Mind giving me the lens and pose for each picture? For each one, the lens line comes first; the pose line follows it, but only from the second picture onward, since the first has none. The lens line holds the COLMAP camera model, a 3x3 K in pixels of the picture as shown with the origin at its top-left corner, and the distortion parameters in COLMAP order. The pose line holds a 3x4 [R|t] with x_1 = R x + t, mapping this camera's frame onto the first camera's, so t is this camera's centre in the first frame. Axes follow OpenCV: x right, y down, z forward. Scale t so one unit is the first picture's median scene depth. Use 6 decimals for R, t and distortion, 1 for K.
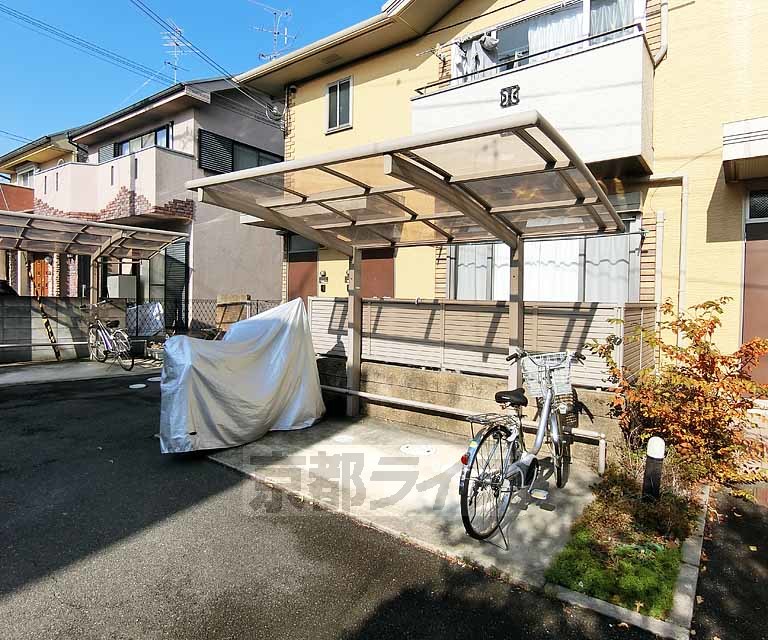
lens RADIAL K [[468.8, 0, 380.8], [0, 468.8, 312.3], [0, 0, 1]] dist [-0.004674, -0.002470]
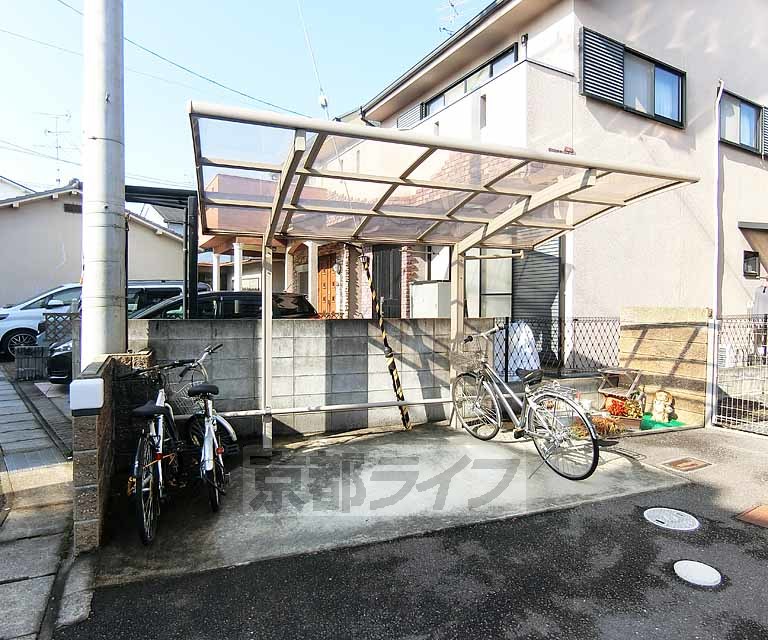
lens RADIAL K [[468.8, 0, 380.8], [0, 468.8, 312.3], [0, 0, 1]] dist [-0.004674, -0.002470]
pose [[0.904154, -0.012841, -0.427014, -0.369952], [0.006740, 0.999853, -0.015797, -0.025901], [0.427154, 0.011405, 0.904107, 0.362524]]
